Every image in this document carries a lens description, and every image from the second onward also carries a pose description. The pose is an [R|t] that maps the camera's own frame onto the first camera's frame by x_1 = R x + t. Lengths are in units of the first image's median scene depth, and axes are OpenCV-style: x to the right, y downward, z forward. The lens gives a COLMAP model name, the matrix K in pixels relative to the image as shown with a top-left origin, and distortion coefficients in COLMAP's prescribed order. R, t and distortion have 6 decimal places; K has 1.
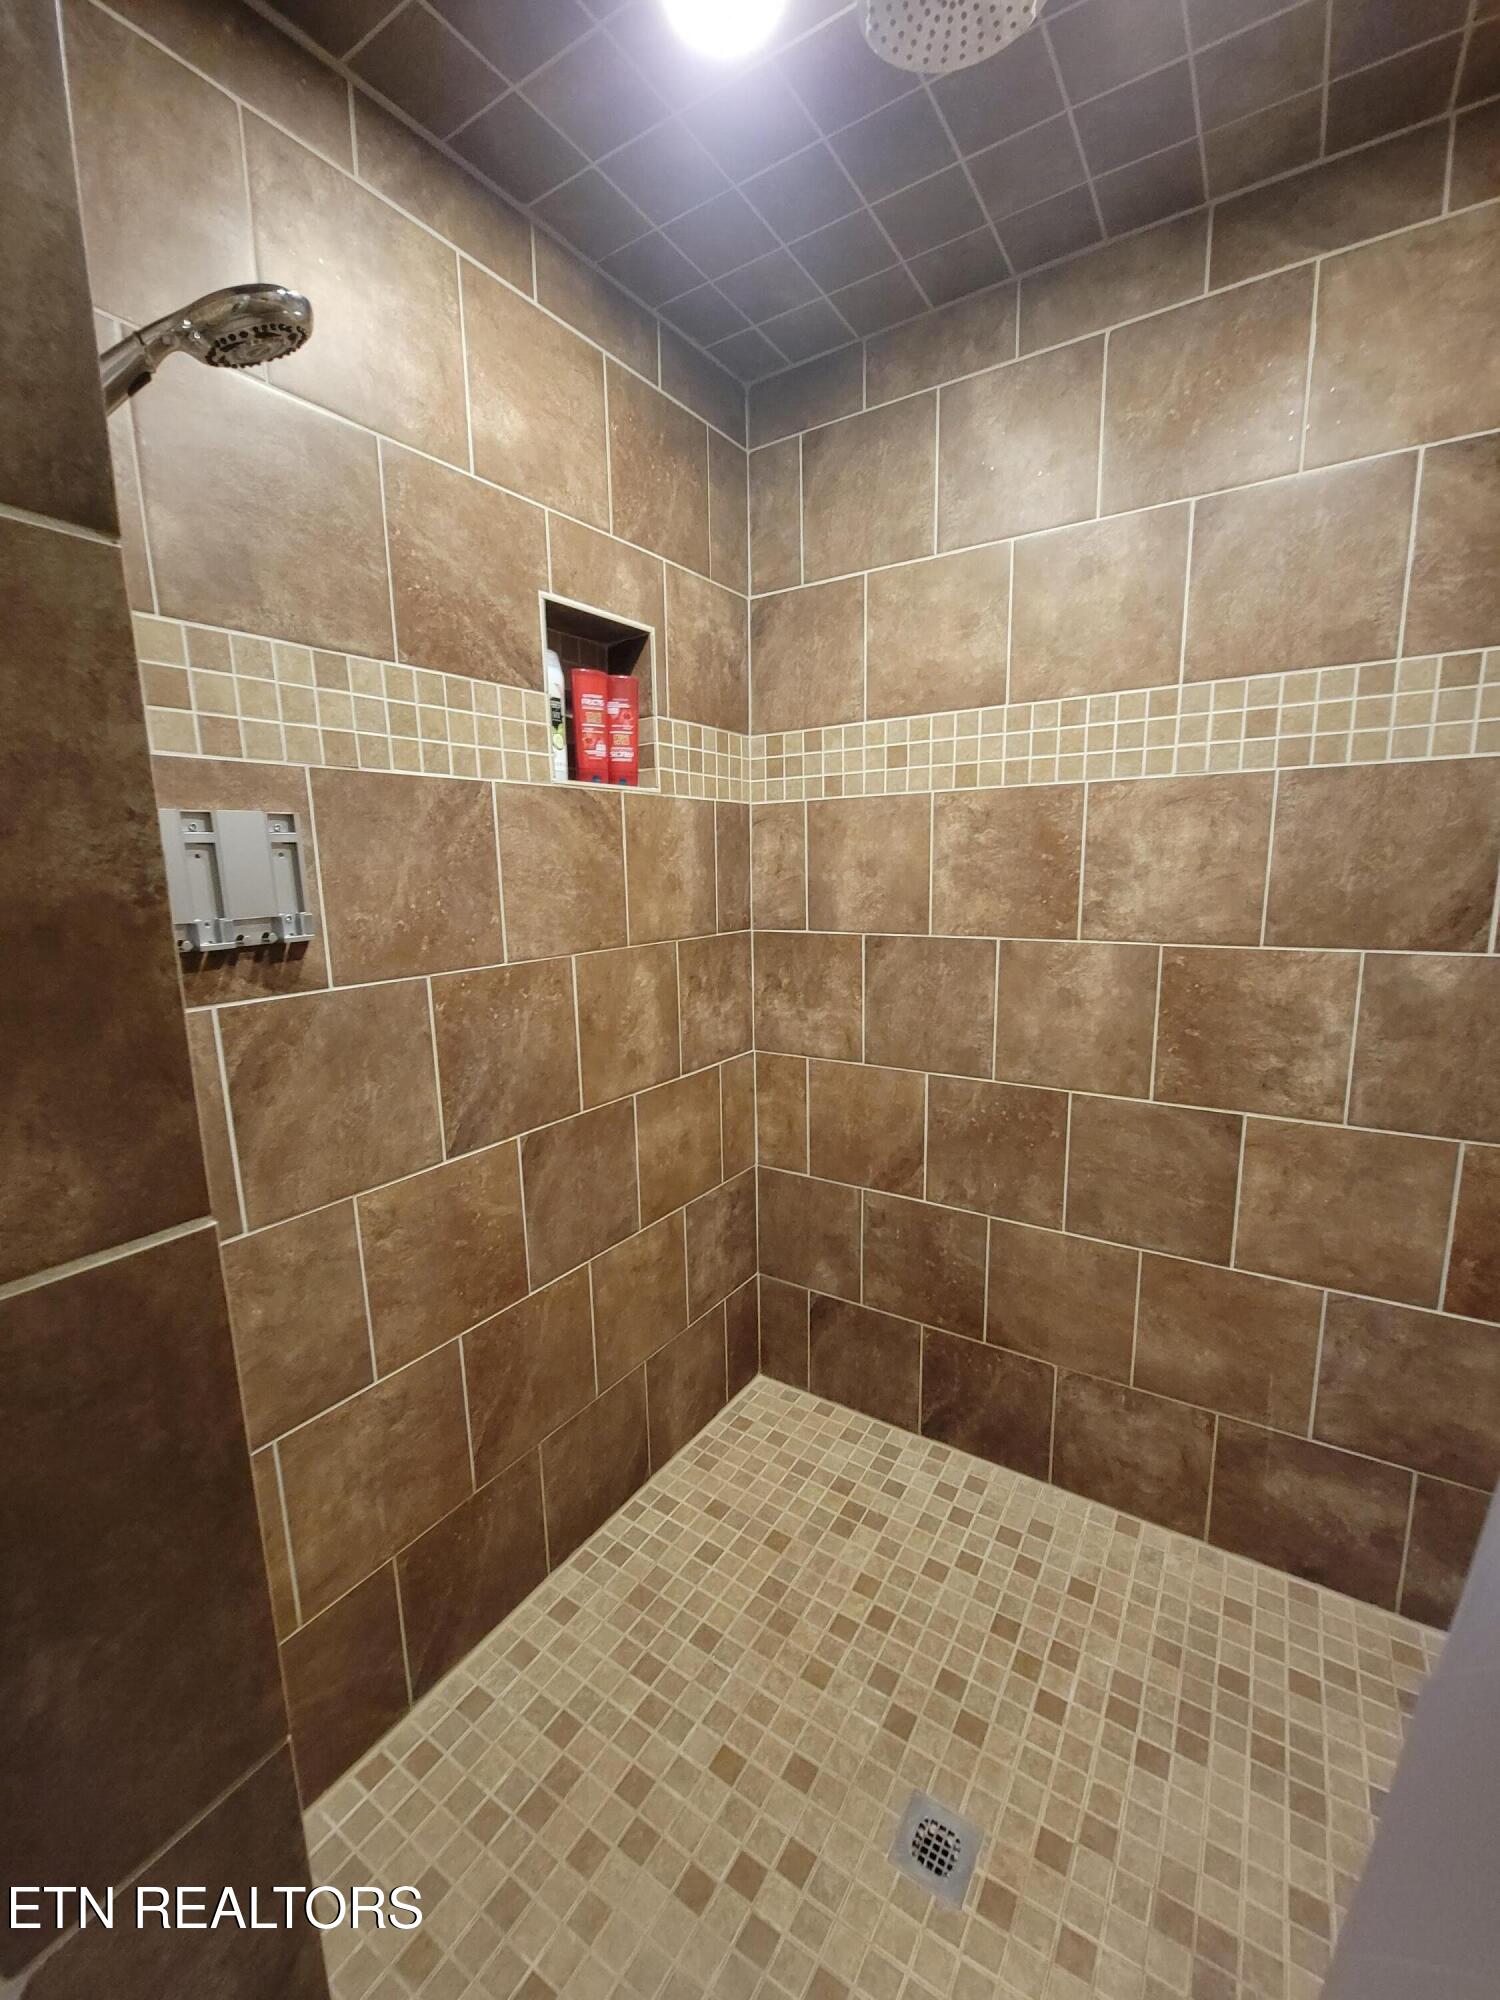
lens RADIAL K [[821.0, 0, 741.5], [0, 821.0, 1004.1], [0, 0, 1]] dist [-0.003986, 0.000164]
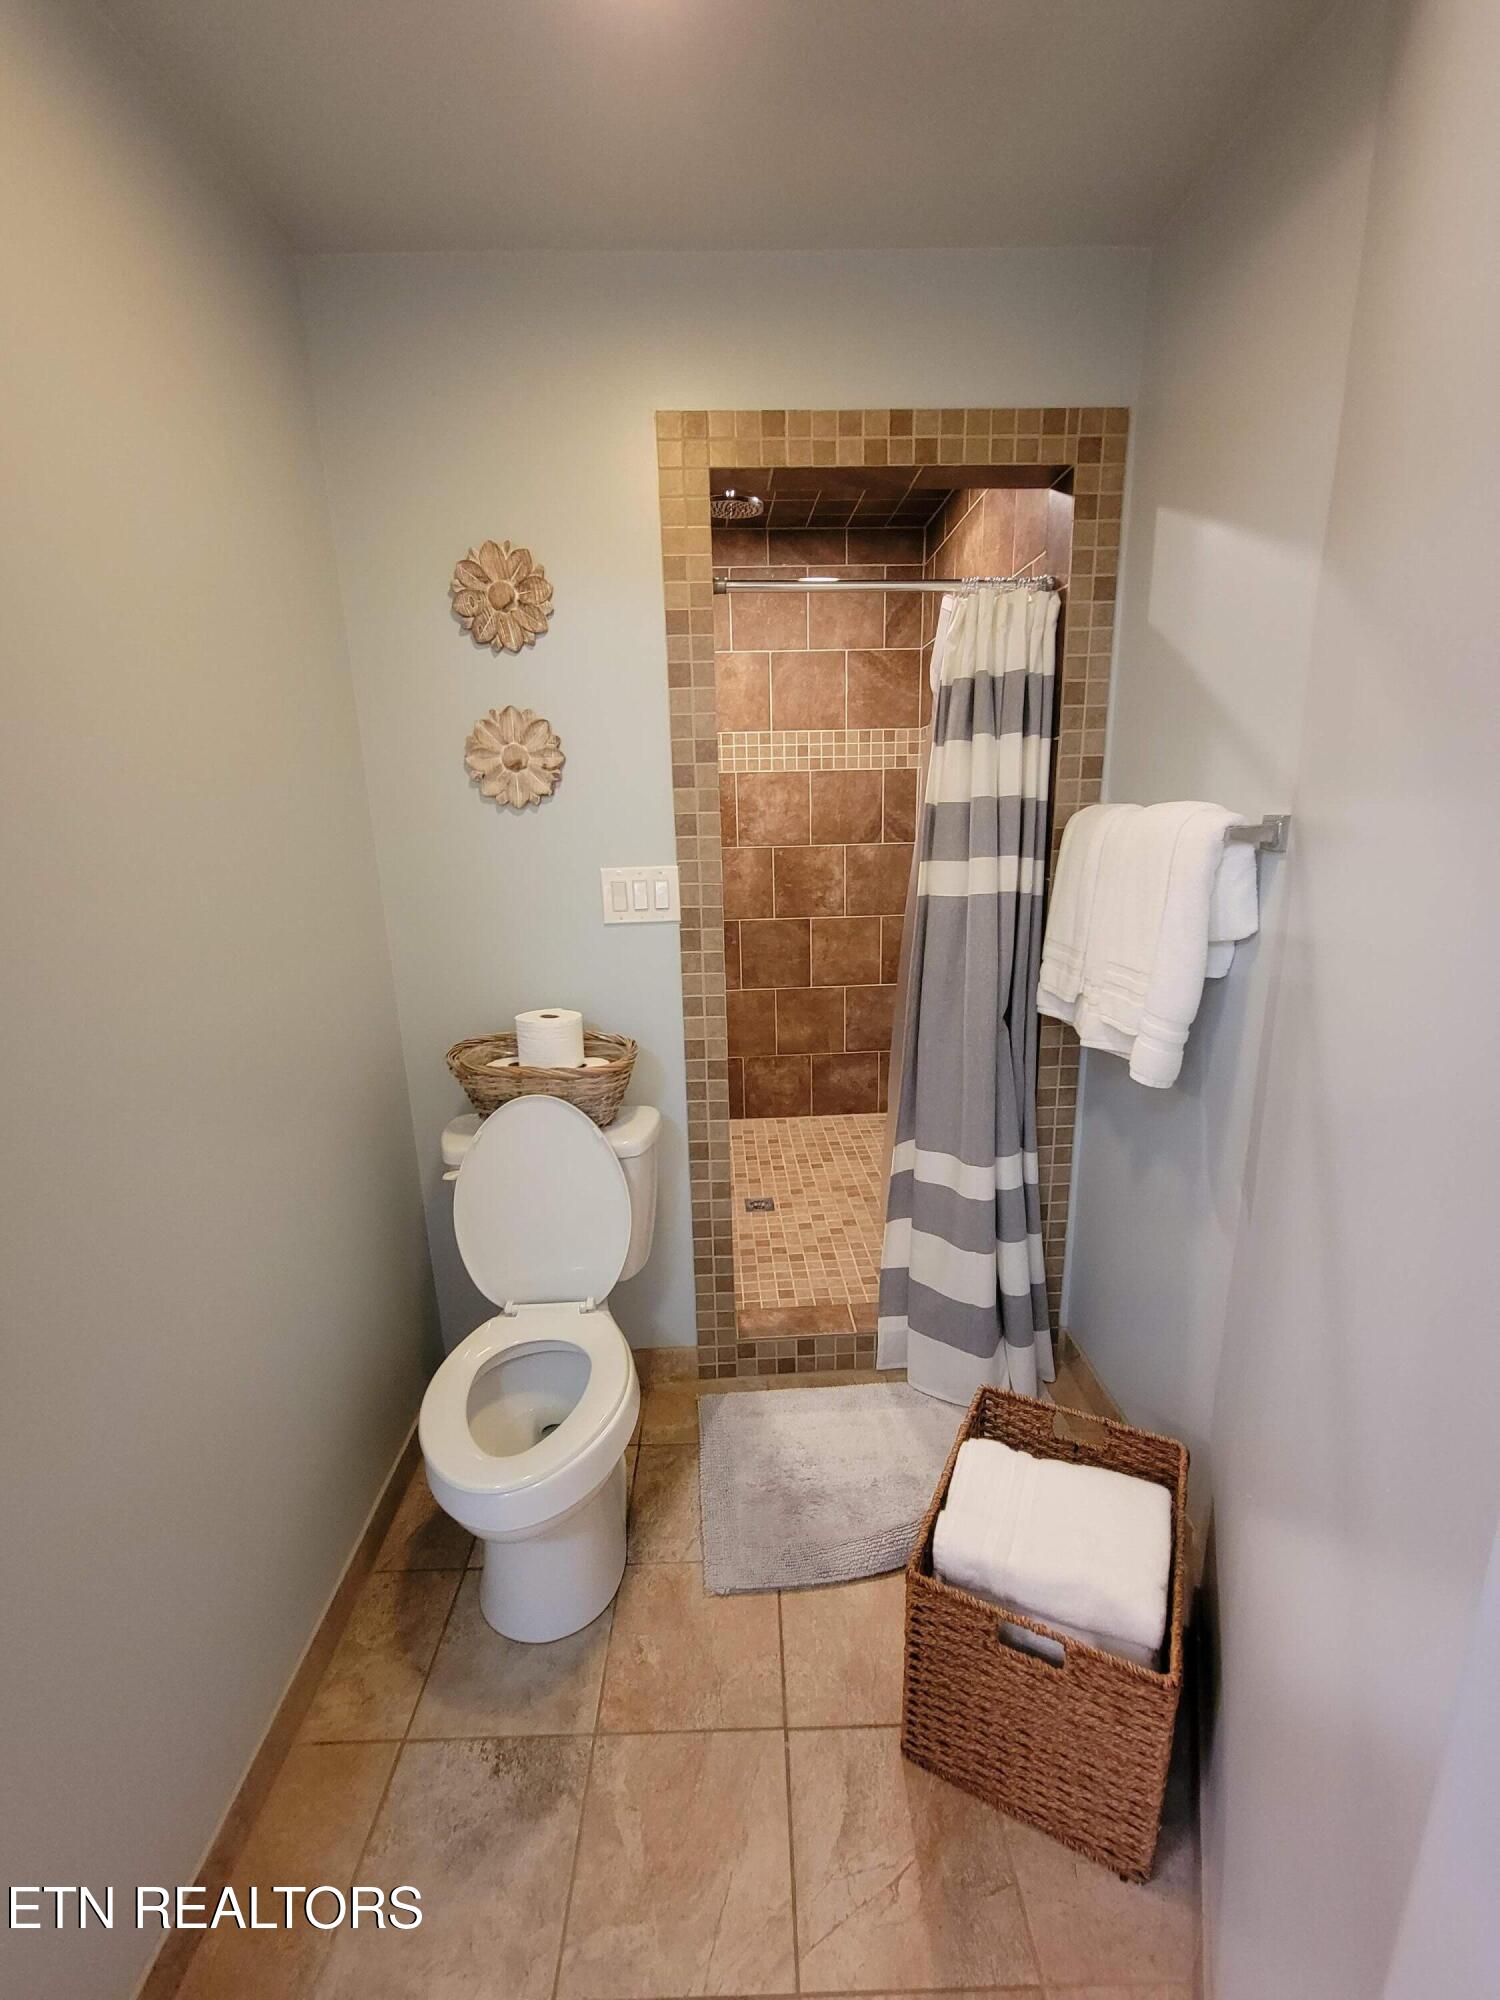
lens RADIAL K [[821.0, 0, 752.7], [0, 821.0, 1001.3], [0, 0, 1]] dist [-0.003986, 0.000164]
pose [[0.807121, -0.129540, 0.575999, -0.912643], [0.106341, 0.991573, 0.073989, 0.180789], [-0.580730, 0.001534, 0.814095, -0.823639]]
